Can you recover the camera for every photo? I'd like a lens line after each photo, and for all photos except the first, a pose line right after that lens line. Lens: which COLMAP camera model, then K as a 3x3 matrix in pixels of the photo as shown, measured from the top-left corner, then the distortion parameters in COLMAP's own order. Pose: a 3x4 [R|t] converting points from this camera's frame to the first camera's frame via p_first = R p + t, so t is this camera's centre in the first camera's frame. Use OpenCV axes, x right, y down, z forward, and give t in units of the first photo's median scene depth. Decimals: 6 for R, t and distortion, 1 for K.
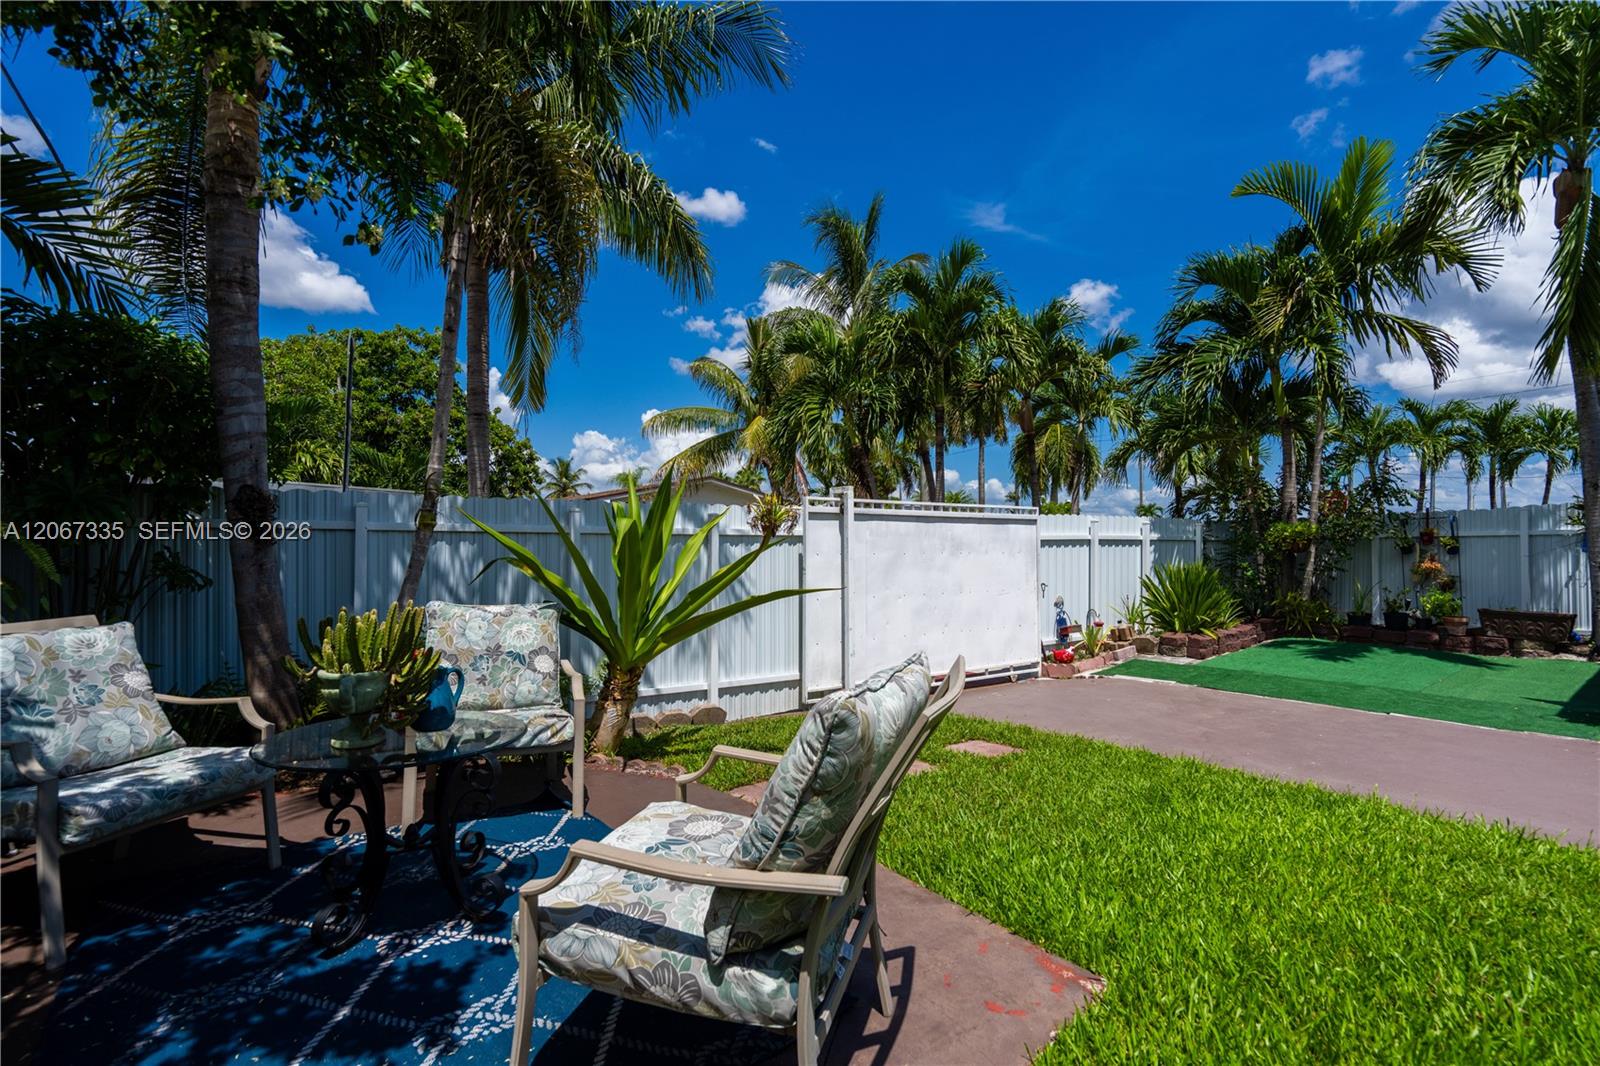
lens RADIAL K [[746.2, 0, 800.0], [0, 746.2, 533.0], [0, 0, 1]] dist [0.000555, 0.000075]
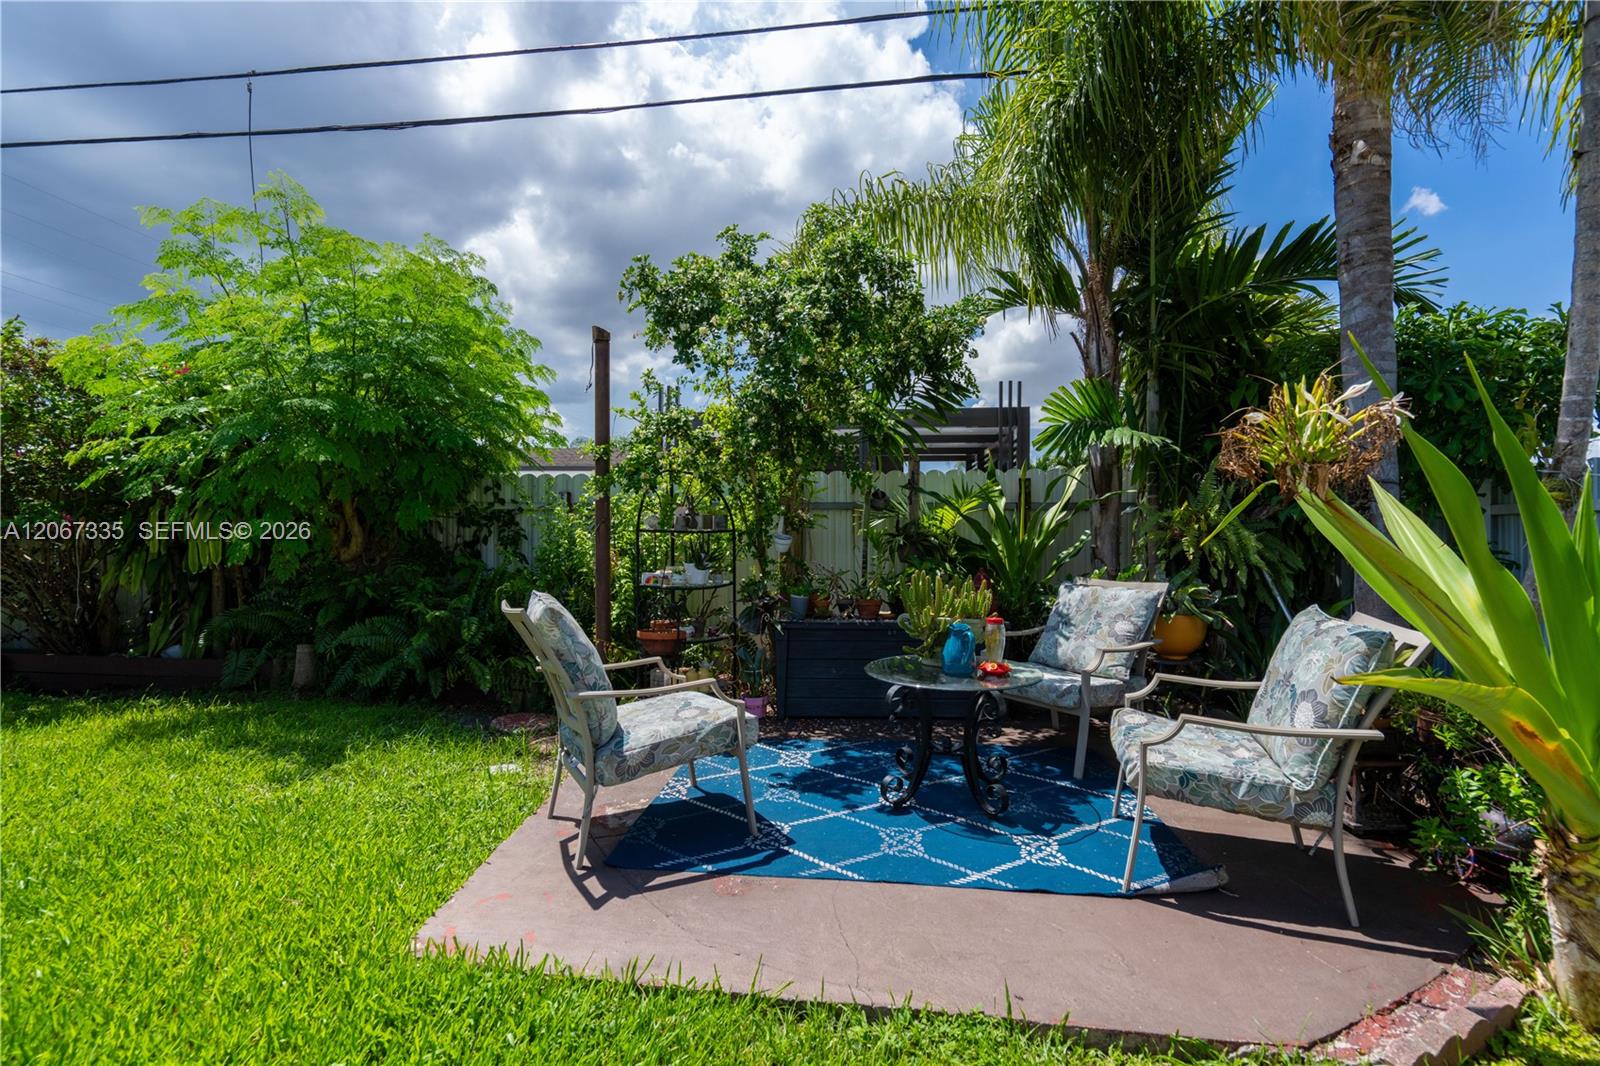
lens RADIAL K [[746.2, 0, 800.0], [0, 746.2, 533.0], [0, 0, 1]] dist [0.000555, 0.000075]
pose [[-0.707135, -0.005539, -0.707057, 0.636510], [0.013169, 0.999693, -0.021002, 0.048151], [0.706956, -0.024162, -0.706845, 1.801352]]
